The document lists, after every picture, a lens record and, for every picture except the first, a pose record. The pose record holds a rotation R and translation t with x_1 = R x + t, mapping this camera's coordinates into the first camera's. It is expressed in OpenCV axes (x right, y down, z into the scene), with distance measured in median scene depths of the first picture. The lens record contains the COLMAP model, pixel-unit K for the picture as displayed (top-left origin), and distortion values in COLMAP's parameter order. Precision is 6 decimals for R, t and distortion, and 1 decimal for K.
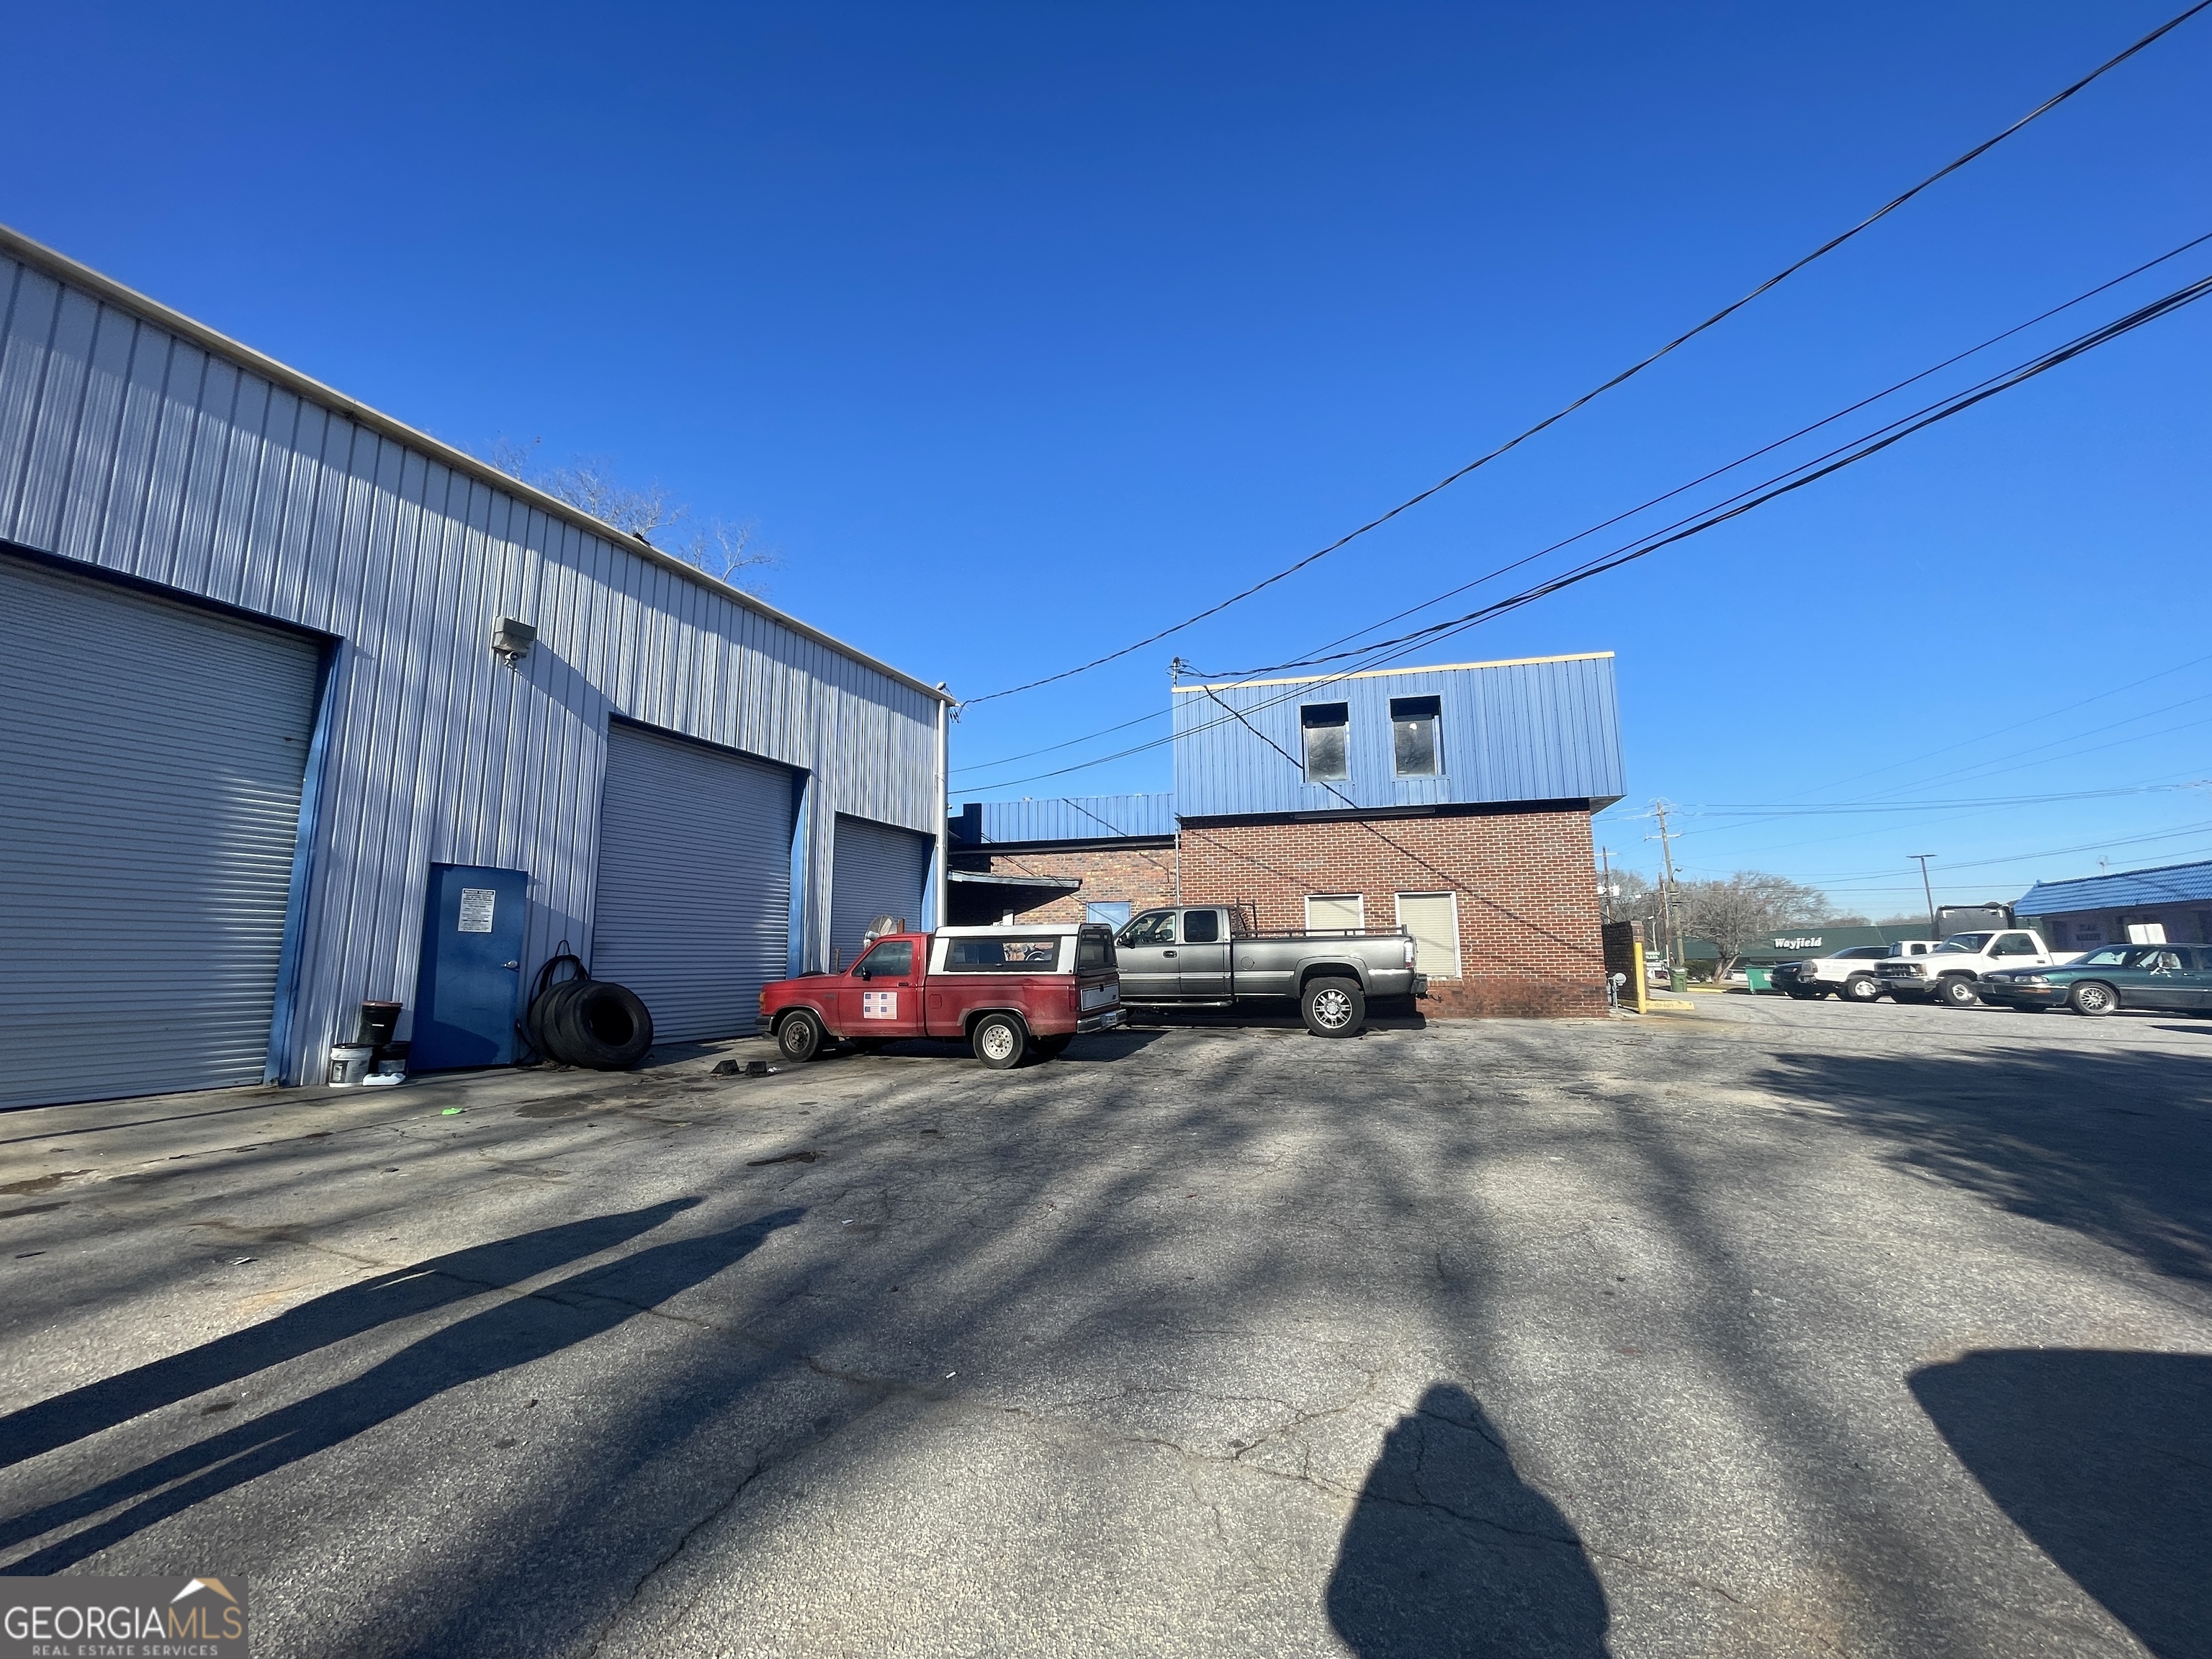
lens RADIAL K [[881.7, 0, 1097.8], [0, 881.7, 835.9], [0, 0, 1]] dist [-0.005930, -0.000312]
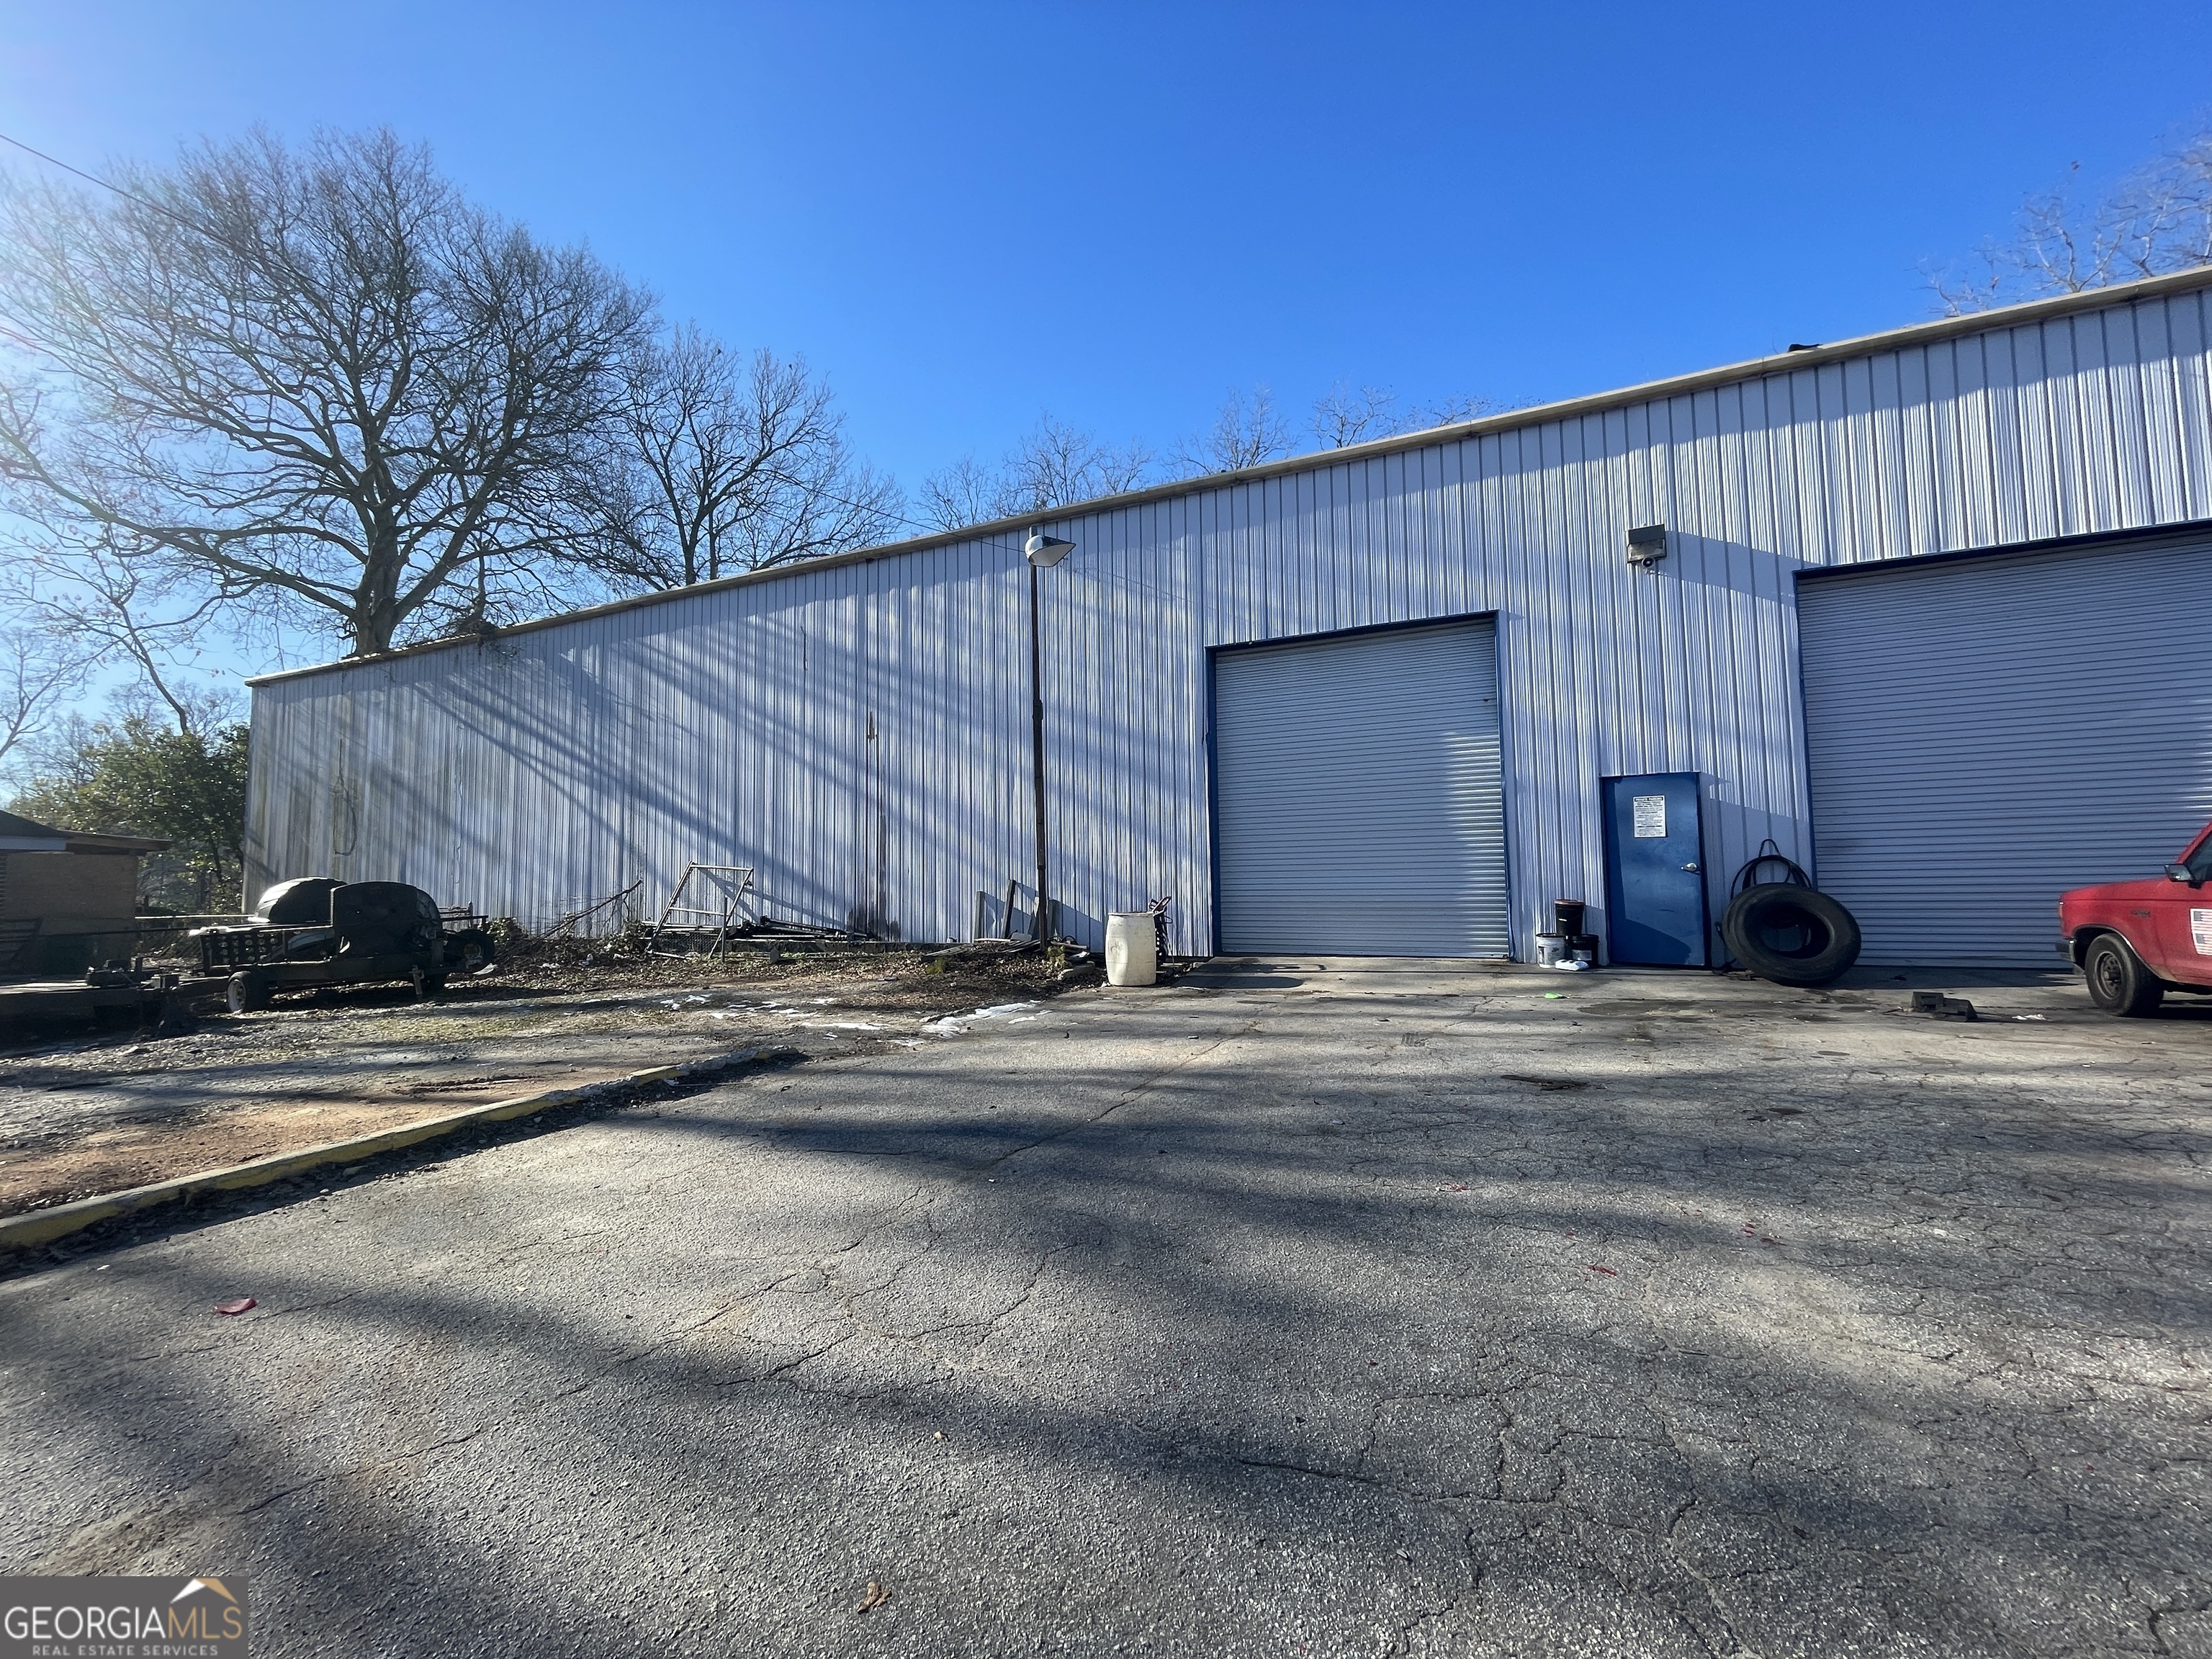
lens RADIAL K [[881.7, 0, 1094.7], [0, 881.7, 820.2], [0, 0, 1]] dist [-0.005930, -0.000312]
pose [[-0.013970, -0.062224, -0.997964, 0.349331], [0.156151, 0.985681, -0.063644, 0.054770], [0.987634, -0.156722, -0.004054, 0.364364]]
